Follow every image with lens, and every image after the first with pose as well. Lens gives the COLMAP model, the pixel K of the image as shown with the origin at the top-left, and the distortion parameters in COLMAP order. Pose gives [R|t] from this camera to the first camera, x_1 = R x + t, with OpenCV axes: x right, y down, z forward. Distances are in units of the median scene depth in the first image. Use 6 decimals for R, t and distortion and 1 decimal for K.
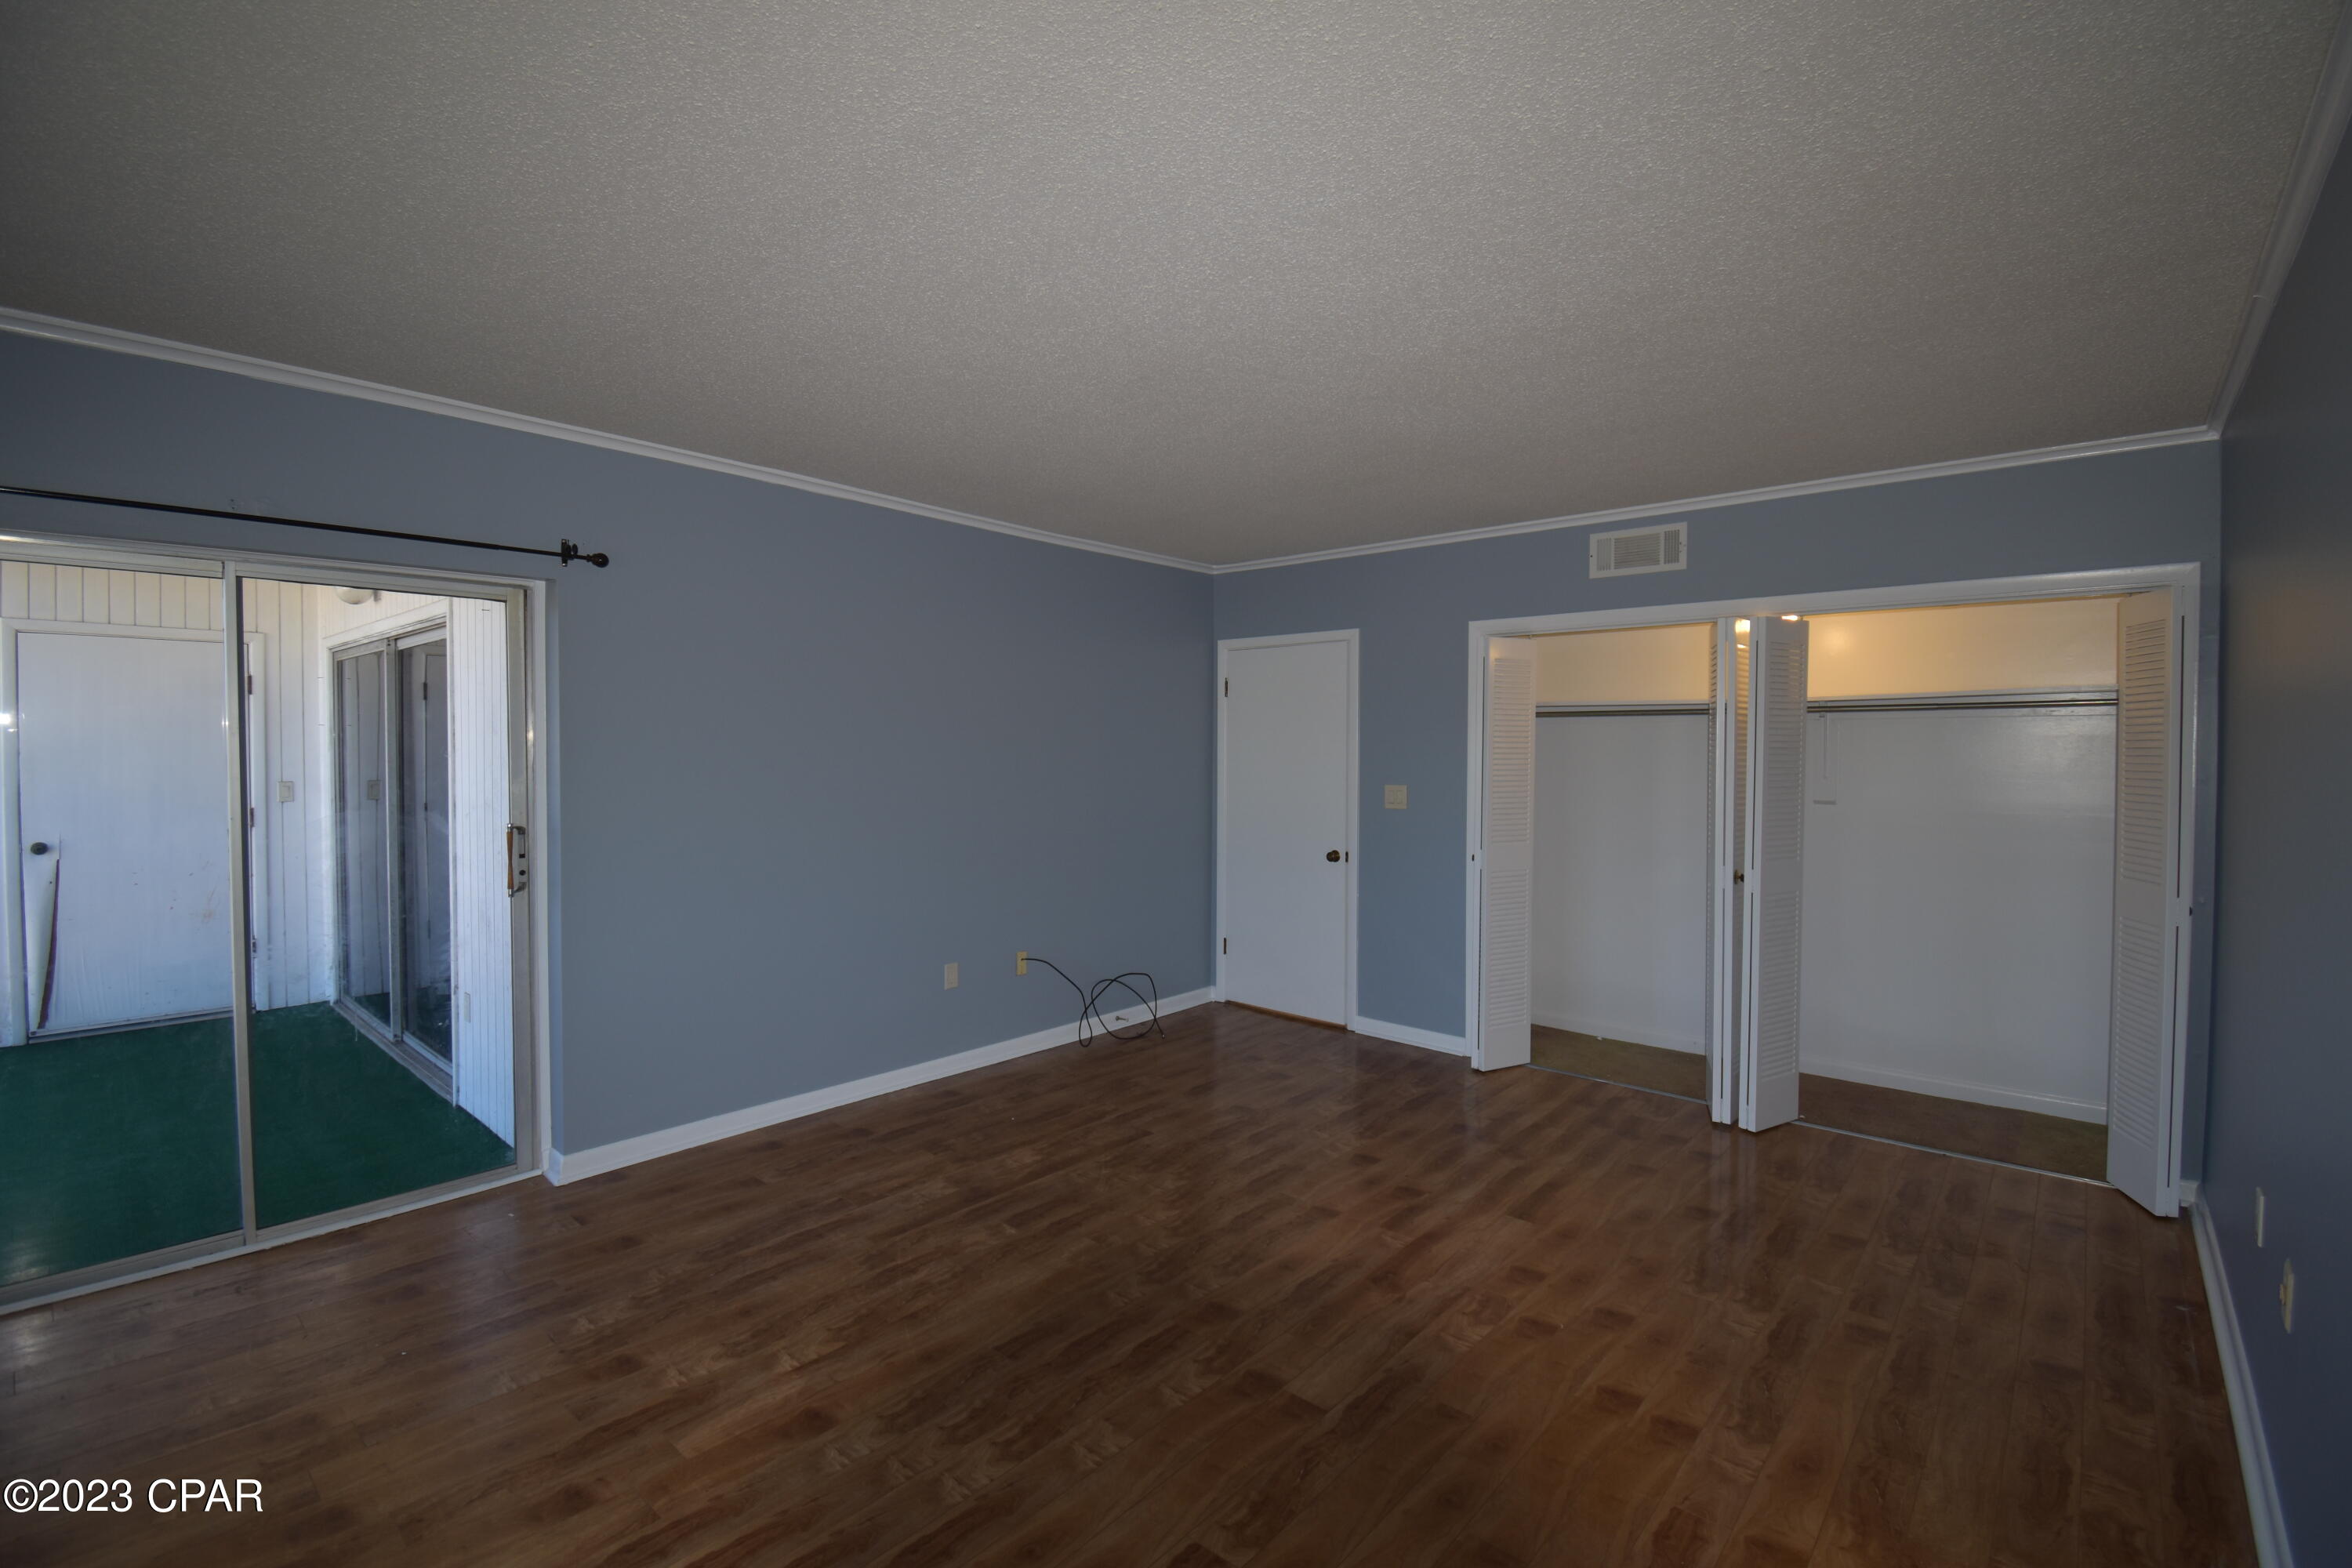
lens RADIAL K [[1033.0, 0, 1179.7], [0, 1033.0, 767.5], [0, 0, 1]] dist [0.000040, -0.000005]
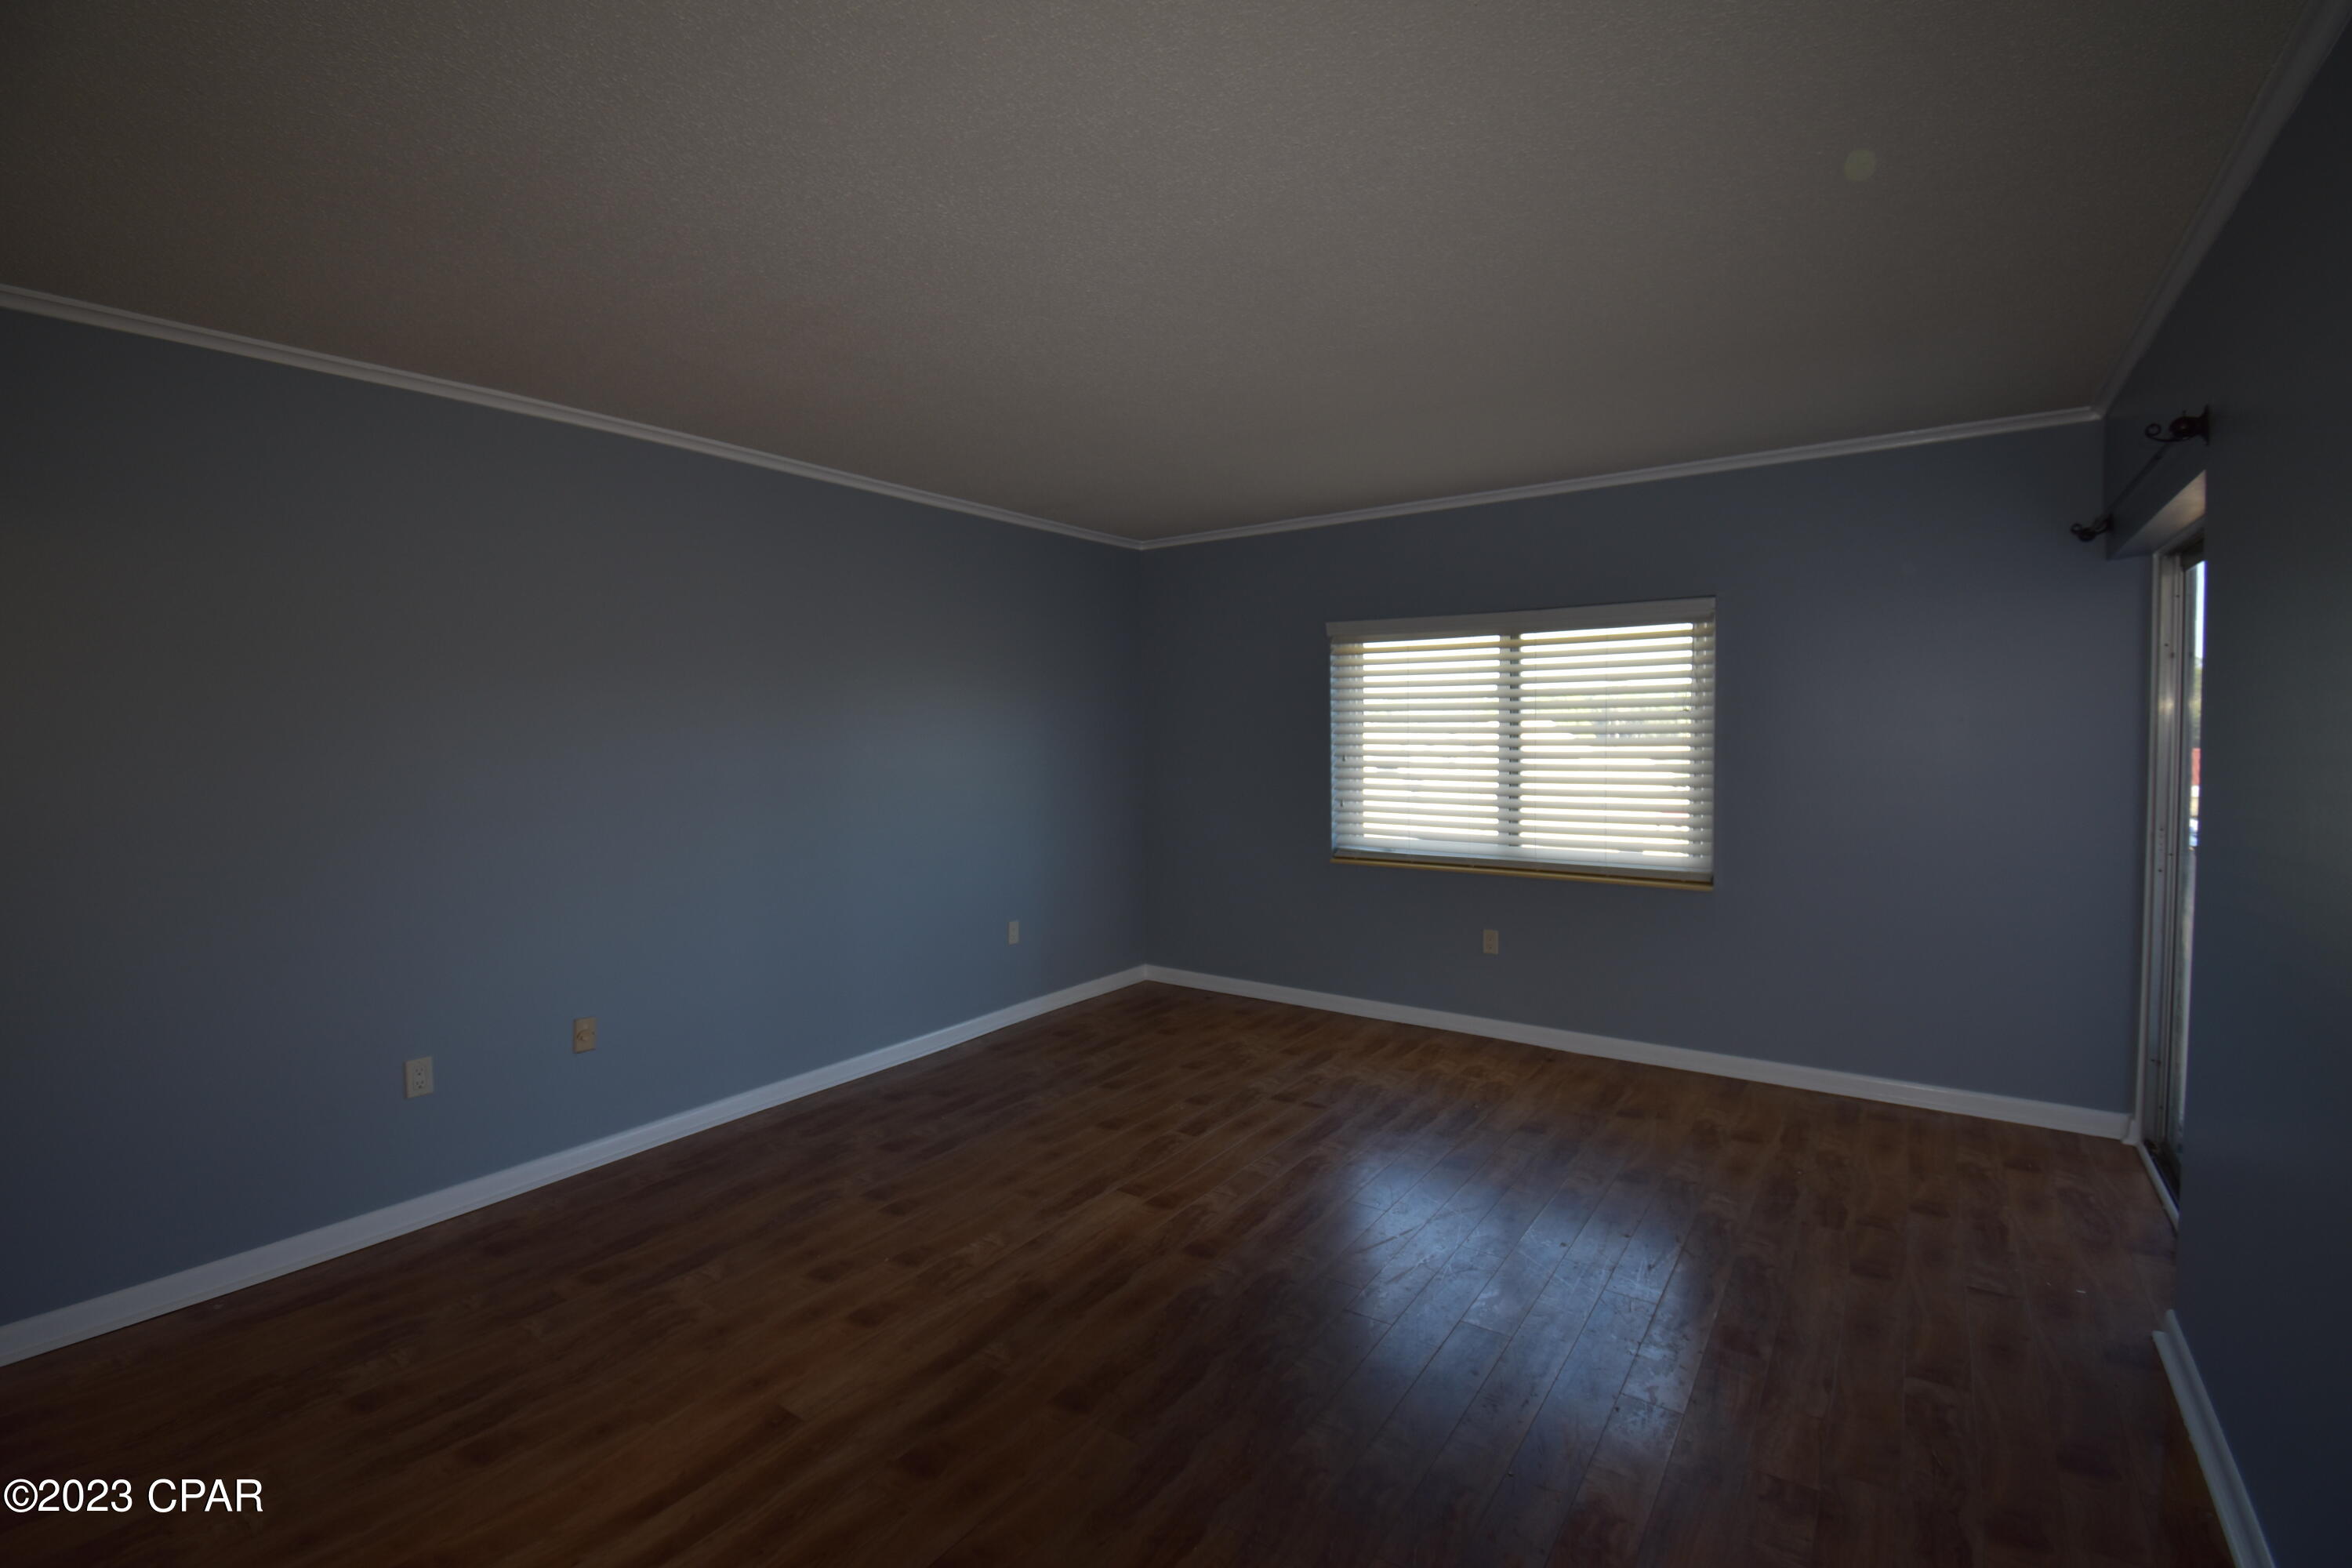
lens RADIAL K [[1033.0, 0, 1179.7], [0, 1033.0, 767.5], [0, 0, 1]] dist [0.000040, -0.000005]
pose [[-0.994347, 0.007146, -0.105938, 0.168003], [0.000637, 0.998116, 0.061351, -0.039317], [0.106177, 0.060937, -0.992478, 1.990401]]
